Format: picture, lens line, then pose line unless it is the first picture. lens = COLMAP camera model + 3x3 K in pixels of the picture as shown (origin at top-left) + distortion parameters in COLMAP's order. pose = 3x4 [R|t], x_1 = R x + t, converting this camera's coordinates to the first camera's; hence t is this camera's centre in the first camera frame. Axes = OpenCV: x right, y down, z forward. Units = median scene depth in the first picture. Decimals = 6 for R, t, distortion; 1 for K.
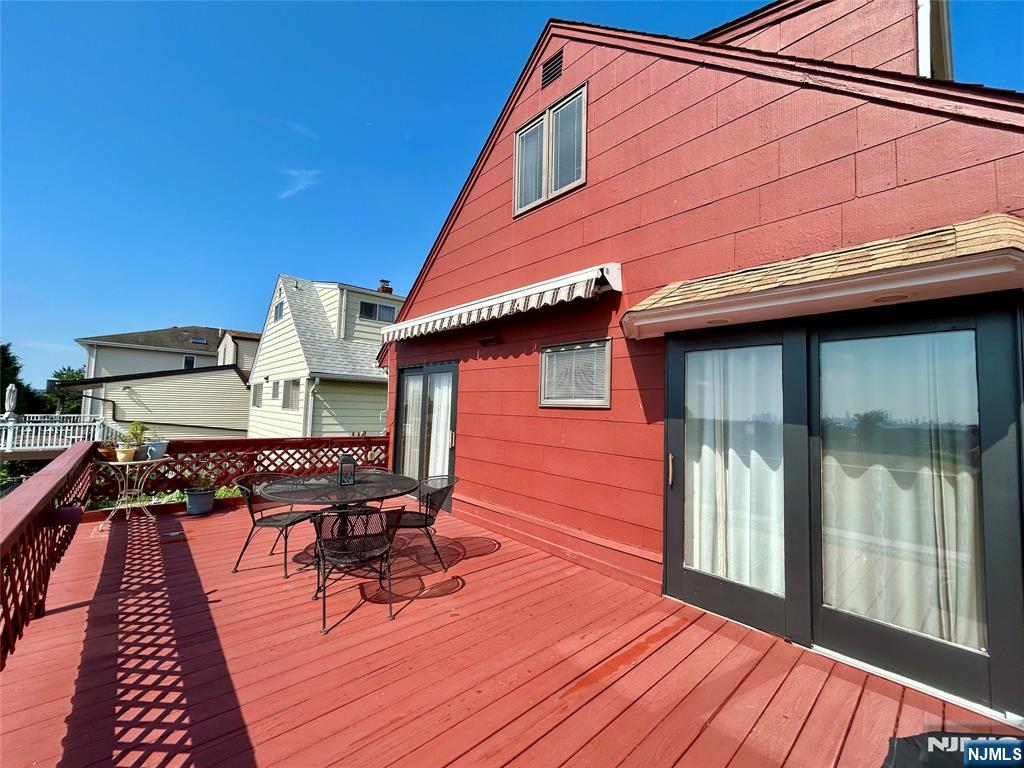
lens RADIAL K [[413.2, 0, 515.7], [0, 413.2, 383.6], [0, 0, 1]] dist [-0.000887, 0.000294]
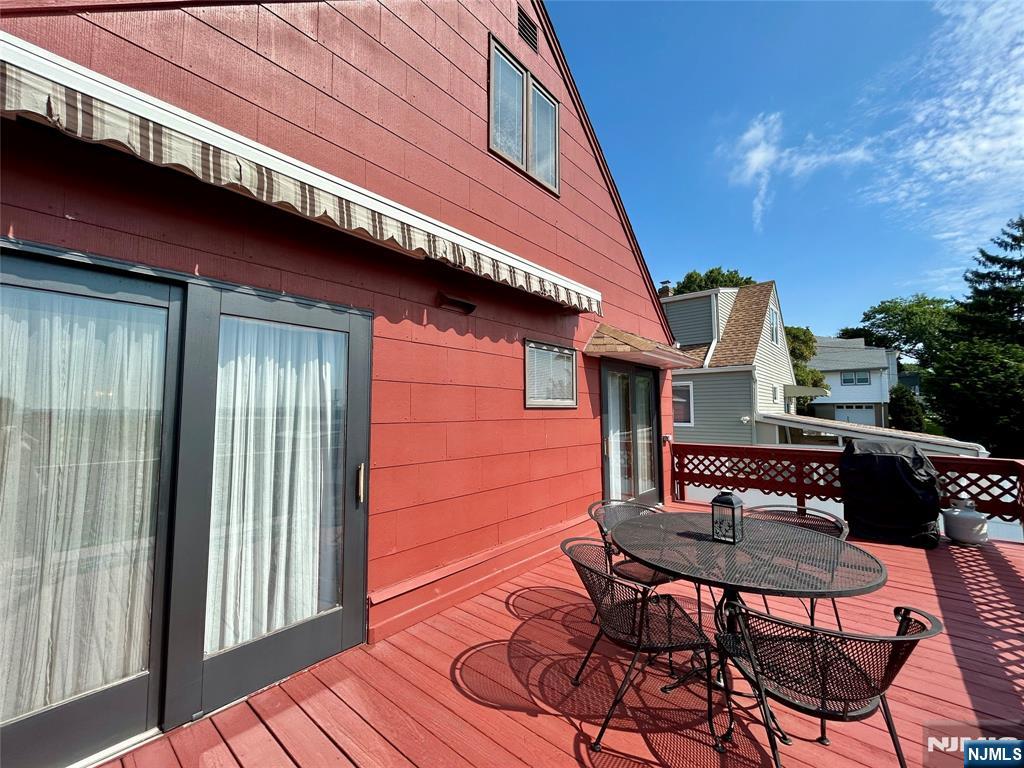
lens RADIAL K [[413.2, 0, 513.0], [0, 413.2, 380.8], [0, 0, 1]] dist [-0.000887, 0.000294]
pose [[-0.123814, 0.040250, 0.991489, -0.767970], [-0.068003, 0.996484, -0.048945, 0.042842], [-0.989973, -0.073484, -0.120641, 1.089072]]
